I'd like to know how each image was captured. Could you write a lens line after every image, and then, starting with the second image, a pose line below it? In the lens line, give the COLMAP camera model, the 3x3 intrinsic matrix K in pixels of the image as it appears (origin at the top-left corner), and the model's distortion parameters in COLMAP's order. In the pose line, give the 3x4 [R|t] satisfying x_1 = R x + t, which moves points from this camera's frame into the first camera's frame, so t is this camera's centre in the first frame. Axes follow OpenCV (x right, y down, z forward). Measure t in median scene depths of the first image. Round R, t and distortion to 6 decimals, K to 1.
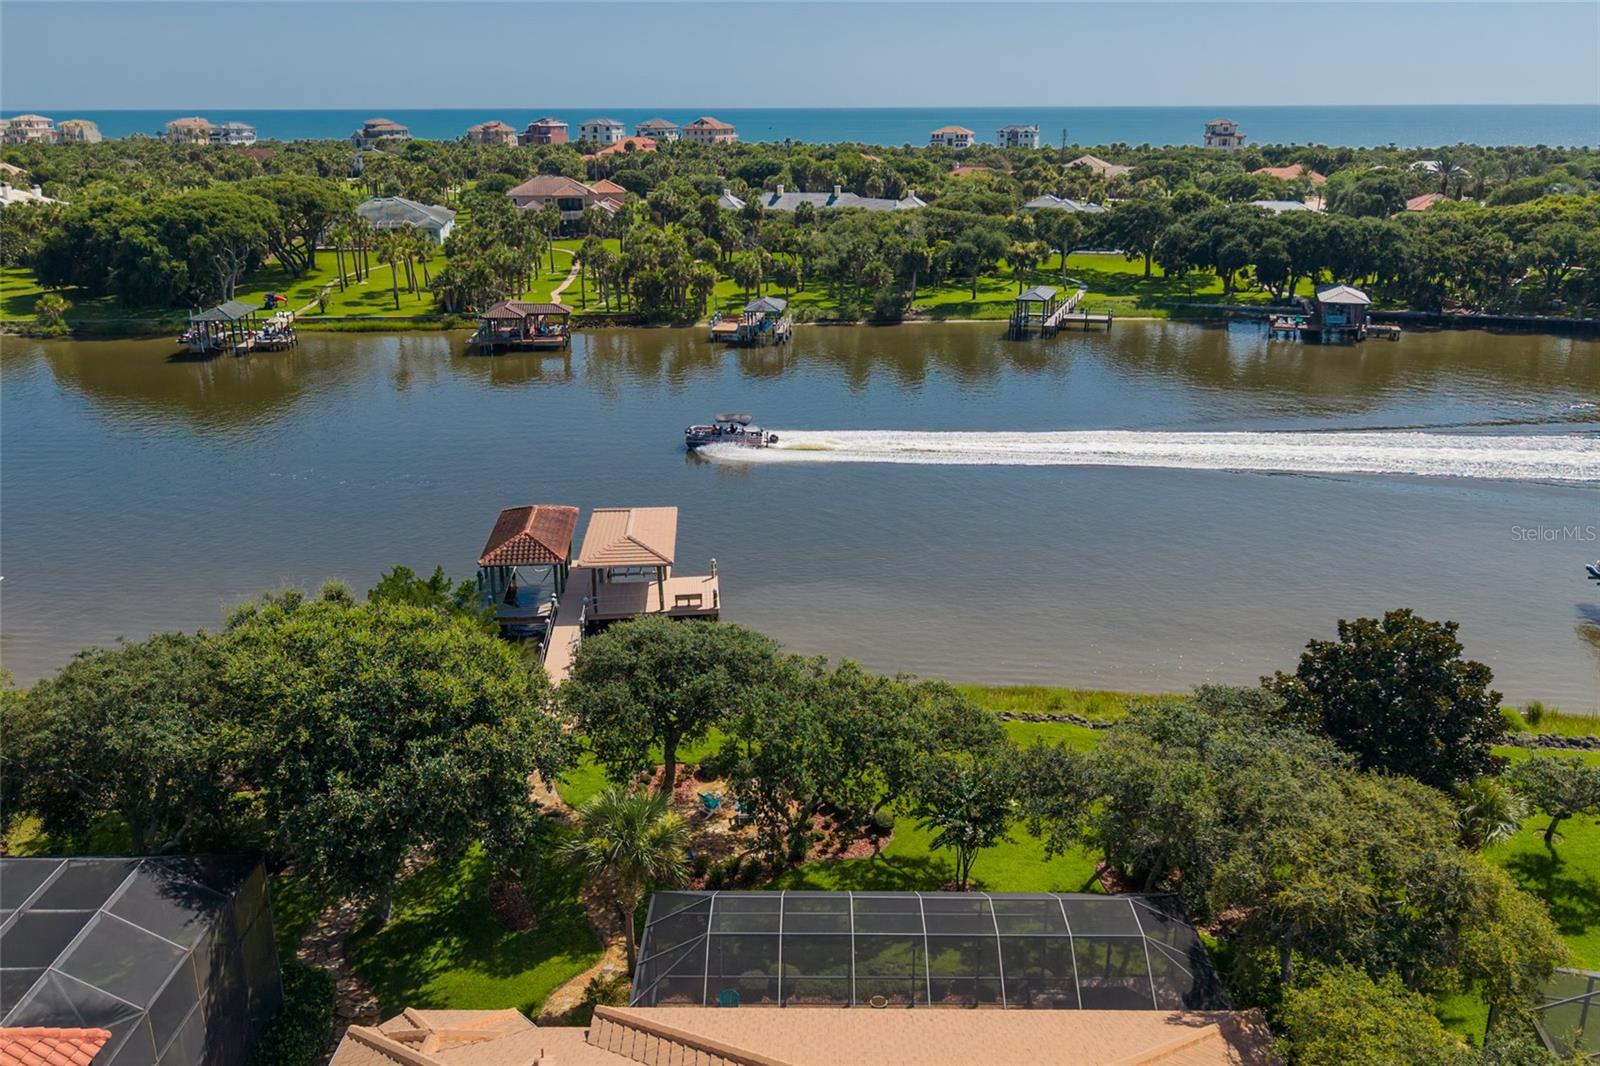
lens RADIAL K [[1251.1, 0, 798.7], [0, 1251.1, 510.8], [0, 0, 1]] dist [0.052204, -0.044653]
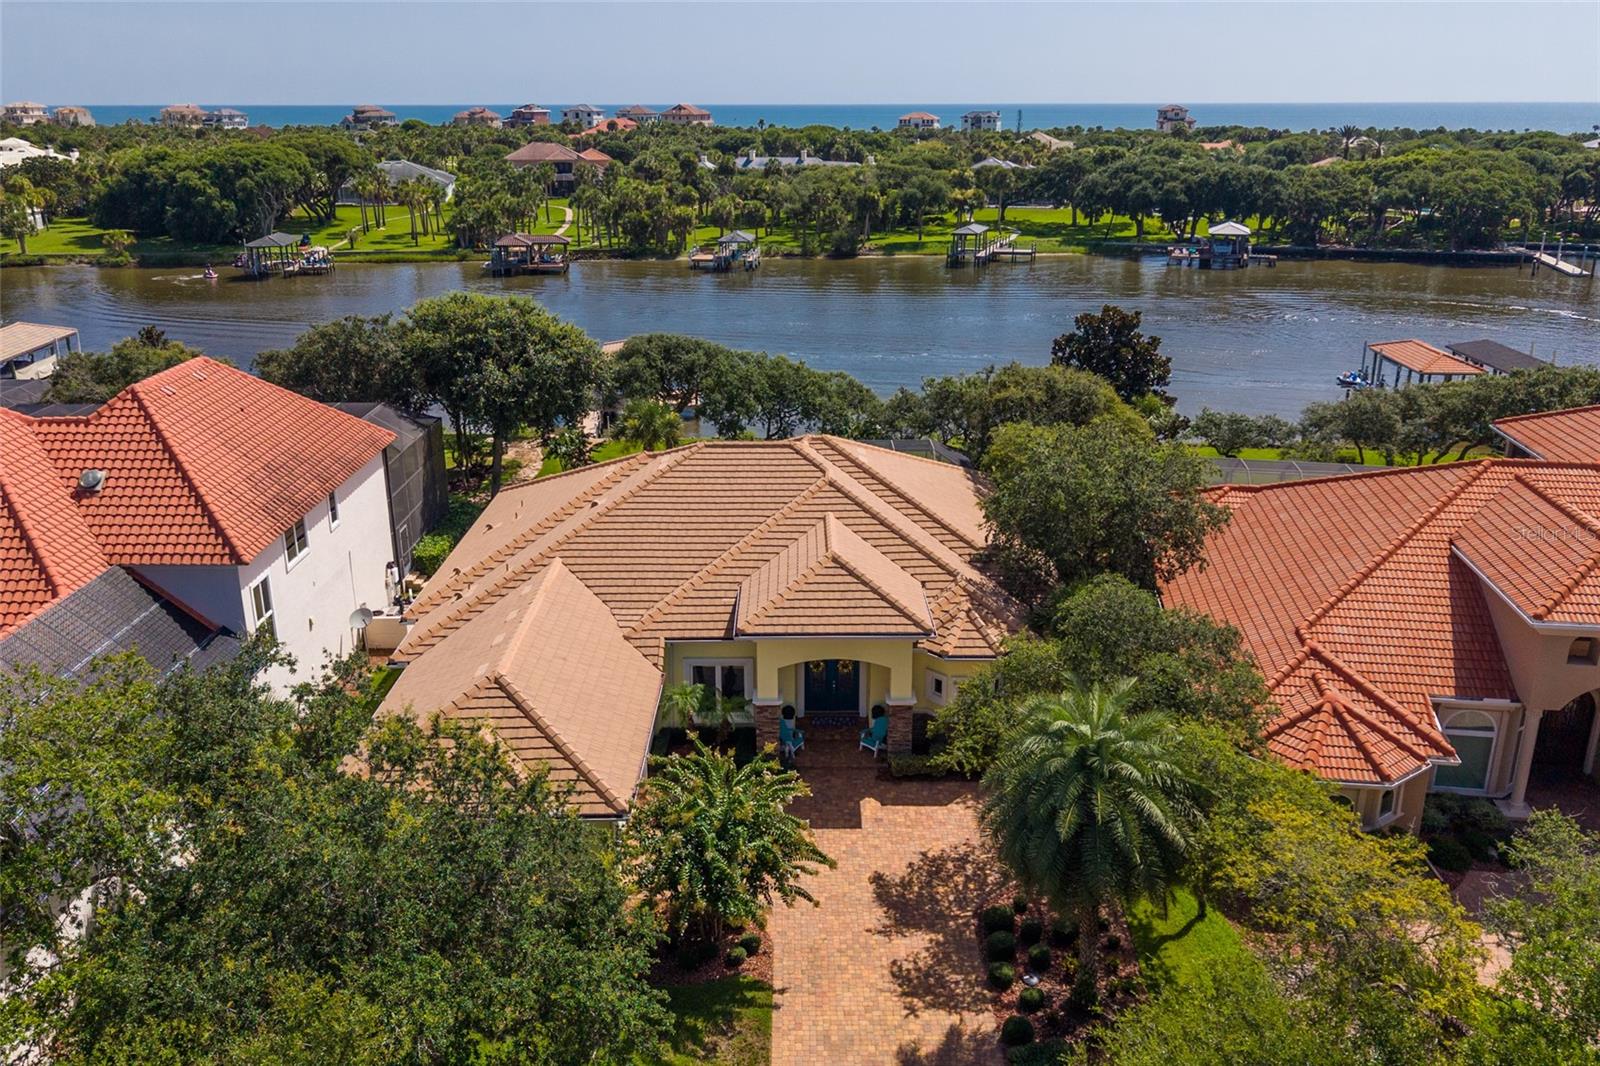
lens RADIAL K [[1251.1, 0, 798.7], [0, 1251.1, 510.8], [0, 0, 1]] dist [0.052204, -0.044653]
pose [[0.999846, -0.004483, 0.016950, 0.008438], [0.004460, 0.999989, 0.001435, 0.078230], [-0.016956, -0.001359, 0.999855, -0.148107]]
